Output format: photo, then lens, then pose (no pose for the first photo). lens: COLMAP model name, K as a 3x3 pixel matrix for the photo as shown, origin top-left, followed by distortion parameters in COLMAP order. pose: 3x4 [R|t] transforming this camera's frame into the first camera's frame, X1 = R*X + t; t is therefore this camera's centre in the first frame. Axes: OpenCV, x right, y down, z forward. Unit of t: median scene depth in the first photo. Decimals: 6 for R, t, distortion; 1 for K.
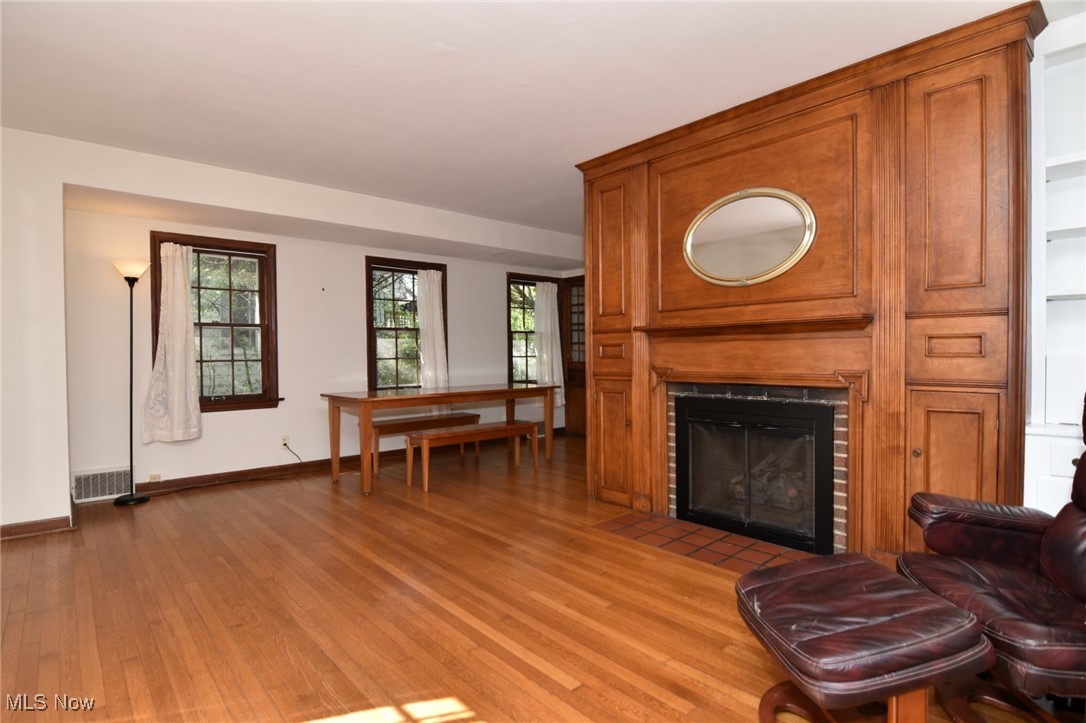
lens RADIAL K [[536.1, 0, 544.6], [0, 536.1, 363.1], [0, 0, 1]] dist [-0.000991, -0.013076]
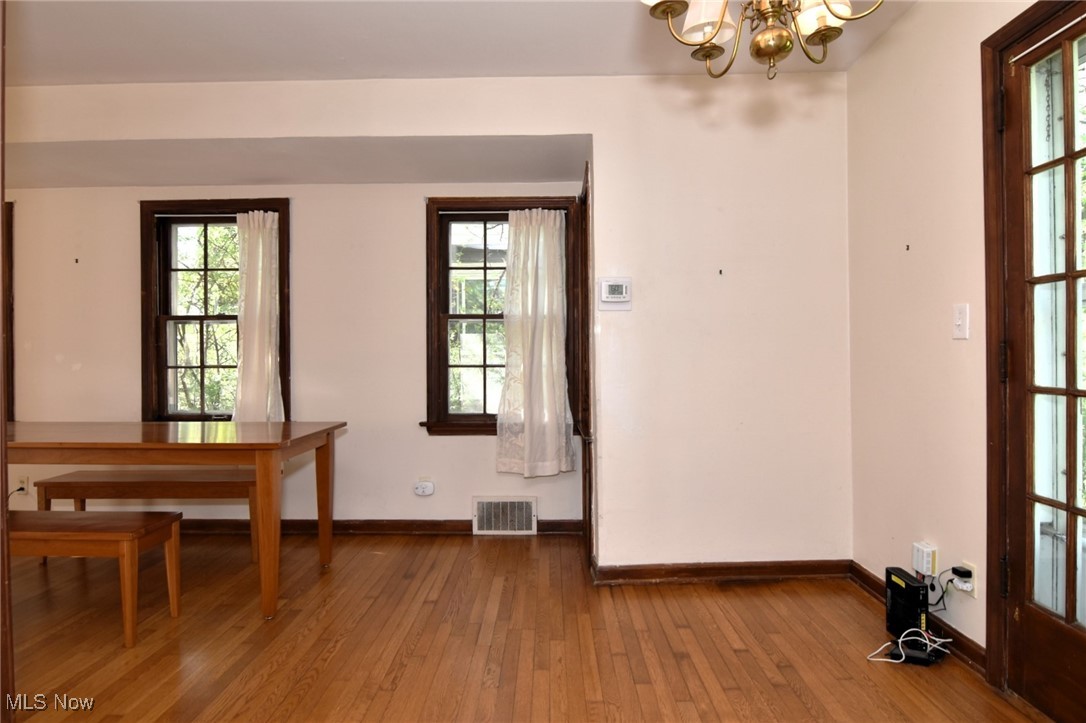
lens RADIAL K [[599.6, 0, 543.0], [0, 599.6, 361.5], [0, 0, 1]] dist [0.002917, 0.000624]
pose [[0.738720, 0.015414, -0.673837, 0.701045], [-0.017859, 0.999835, 0.003292, -0.036627], [0.673776, 0.009602, 0.738873, 1.177747]]
